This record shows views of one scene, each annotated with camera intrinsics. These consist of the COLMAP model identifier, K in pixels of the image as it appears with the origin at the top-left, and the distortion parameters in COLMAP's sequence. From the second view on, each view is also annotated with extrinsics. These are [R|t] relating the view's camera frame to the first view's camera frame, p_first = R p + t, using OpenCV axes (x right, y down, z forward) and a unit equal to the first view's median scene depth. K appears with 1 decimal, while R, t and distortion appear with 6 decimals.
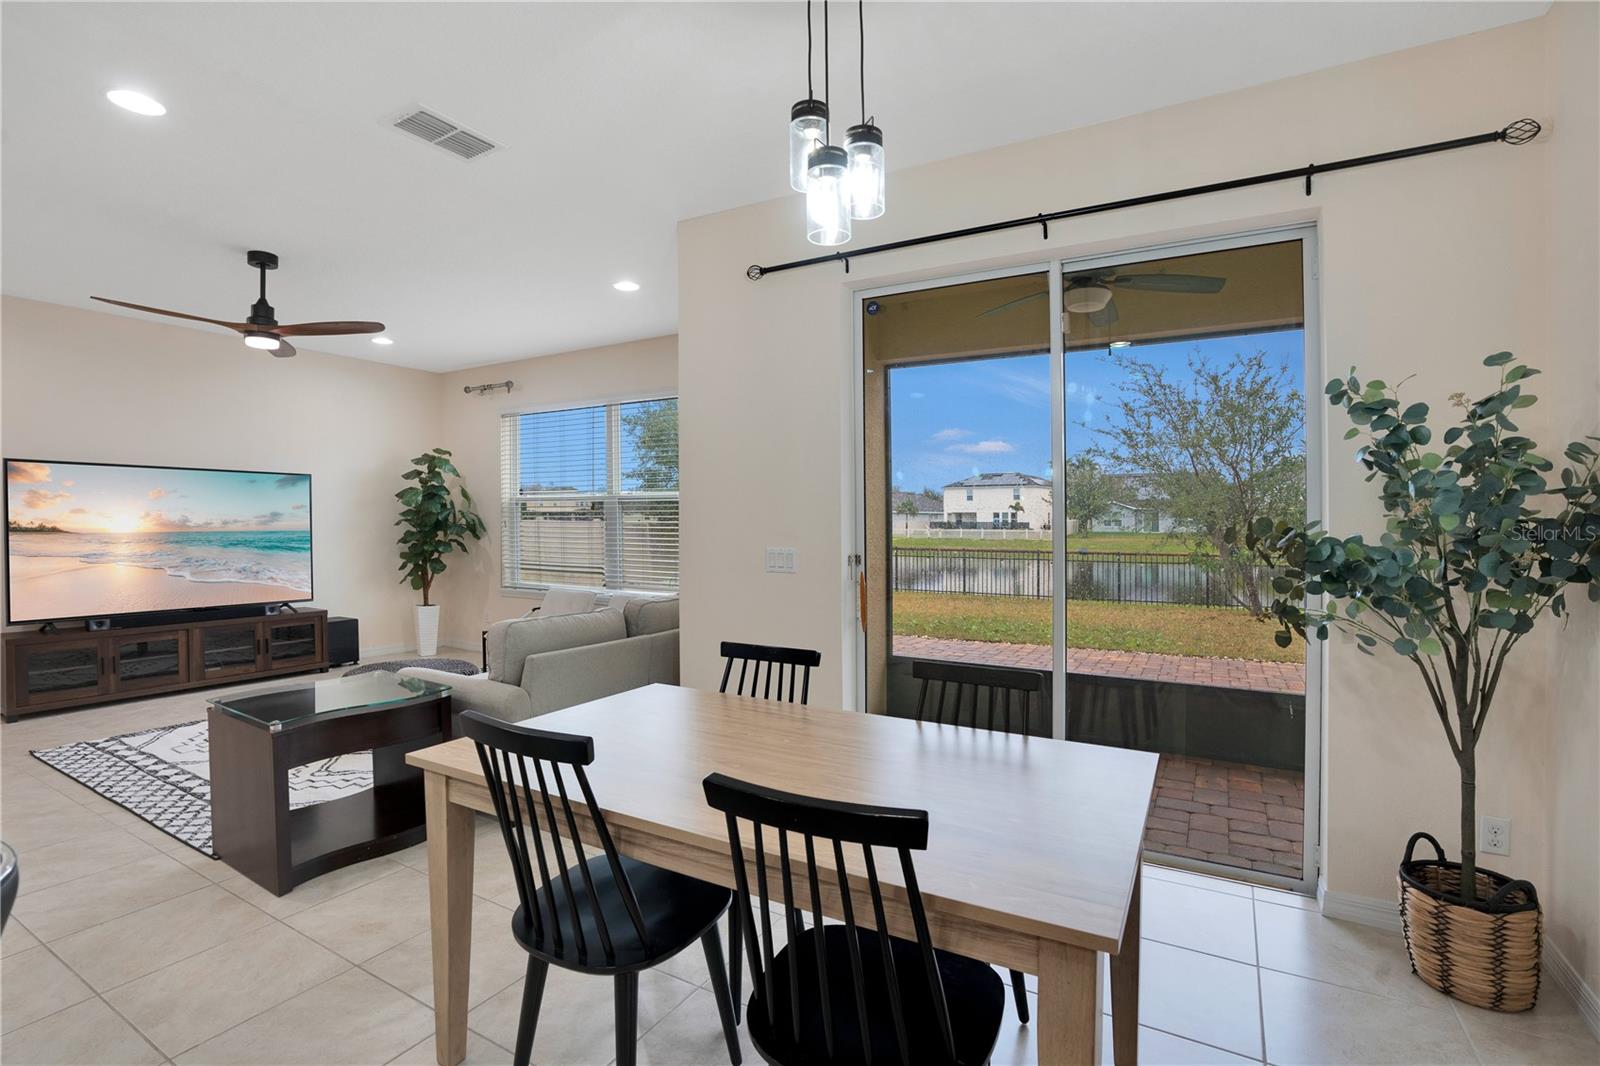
lens RADIAL K [[745.2, 0, 771.5], [0, 745.2, 535.4], [0, 0, 1]] dist [-0.032518, 0.014260]
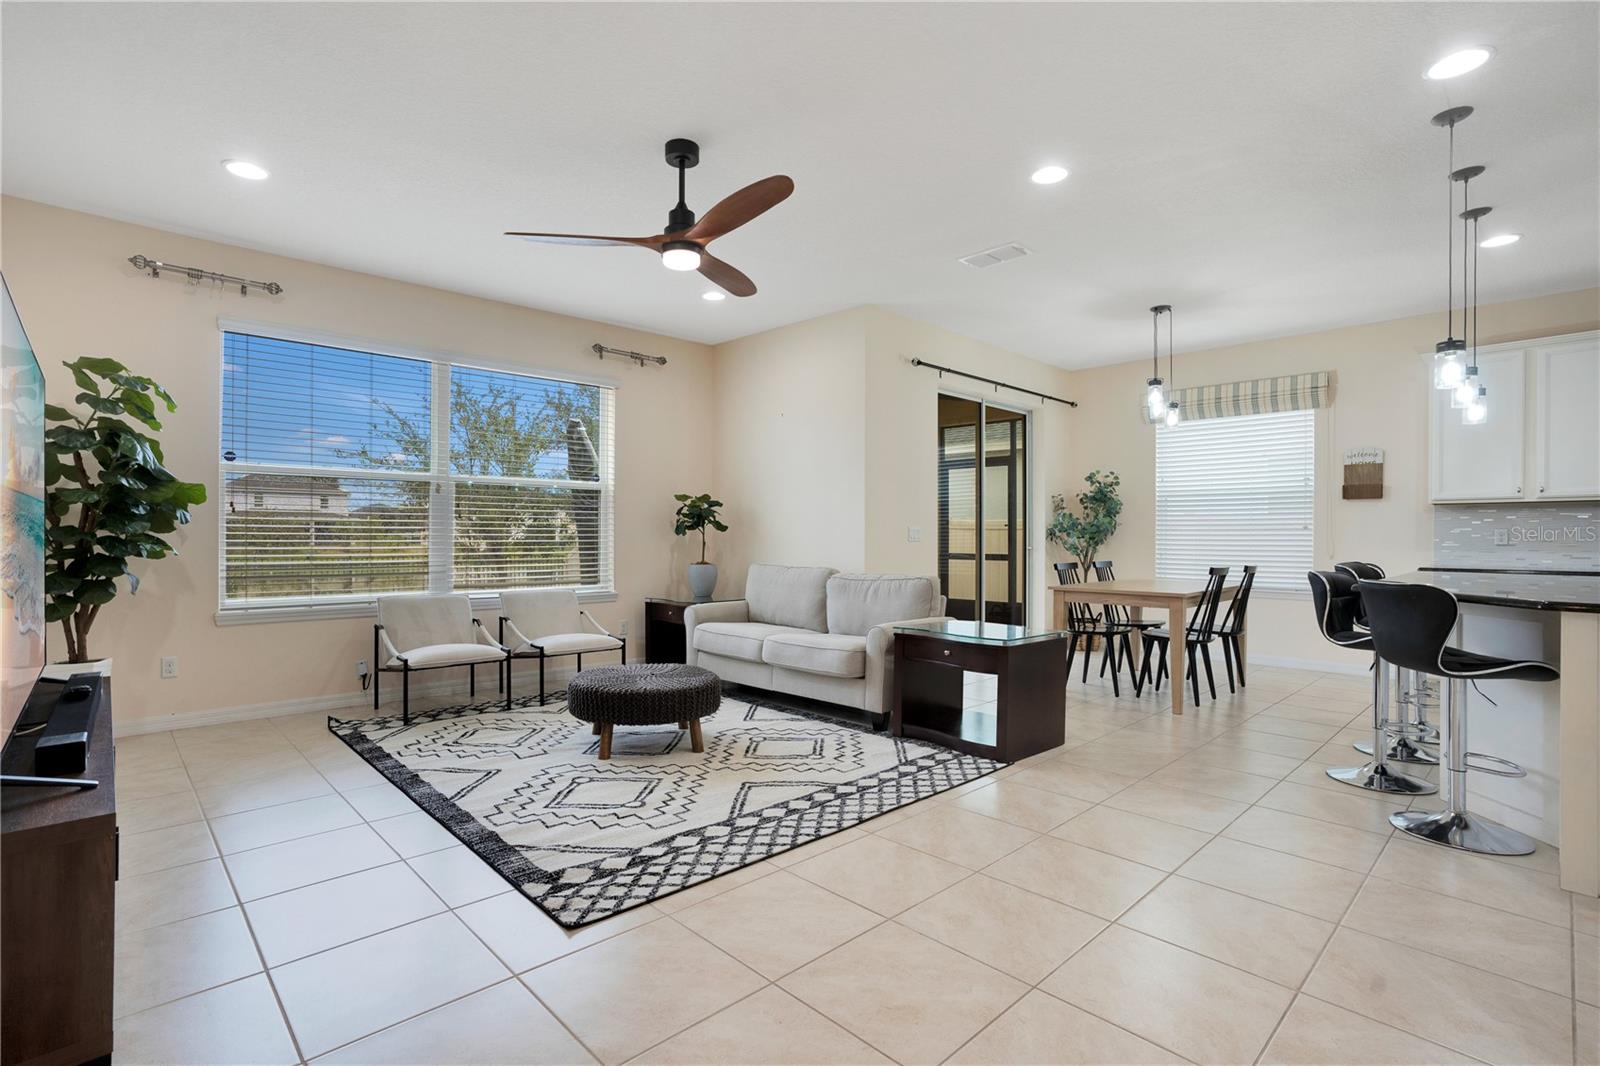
lens RADIAL K [[745.2, 0, 771.5], [0, 745.2, 535.4], [0, 0, 1]] dist [-0.032518, 0.014260]
pose [[0.275259, -0.004009, 0.961362, -1.293908], [0.016370, 0.999866, -0.000518, 0.025945], [-0.961231, 0.015880, 0.275287, 0.642589]]
